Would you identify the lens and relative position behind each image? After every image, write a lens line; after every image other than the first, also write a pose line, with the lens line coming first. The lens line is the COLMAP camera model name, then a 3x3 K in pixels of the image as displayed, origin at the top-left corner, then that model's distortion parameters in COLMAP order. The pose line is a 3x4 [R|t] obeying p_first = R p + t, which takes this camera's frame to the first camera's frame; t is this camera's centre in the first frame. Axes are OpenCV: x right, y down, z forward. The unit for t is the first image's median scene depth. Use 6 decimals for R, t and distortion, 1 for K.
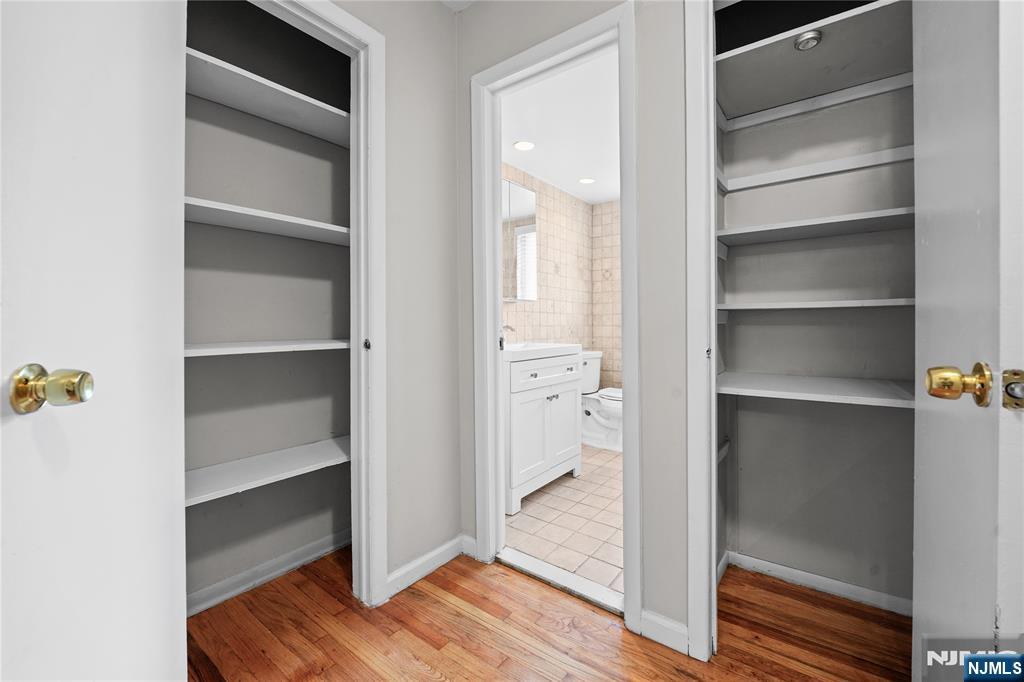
lens RADIAL K [[422.6, 0, 513.5], [0, 422.6, 334.9], [0, 0, 1]] dist [-0.002775, -0.001183]
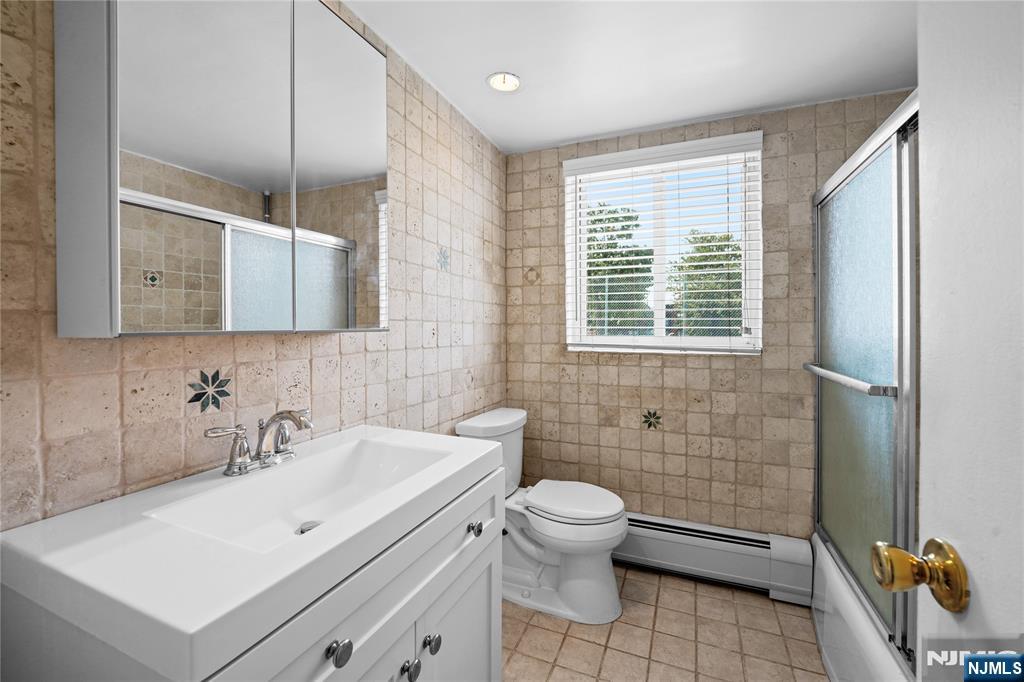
lens RADIAL K [[422.6, 0, 515.2], [0, 422.6, 336.0], [0, 0, 1]] dist [-0.002775, -0.001183]
pose [[0.968290, 0.001372, 0.249825, 0.052961], [0.001131, 0.999951, -0.009875, -0.052958], [-0.249826, 0.009845, 0.968241, 0.439348]]
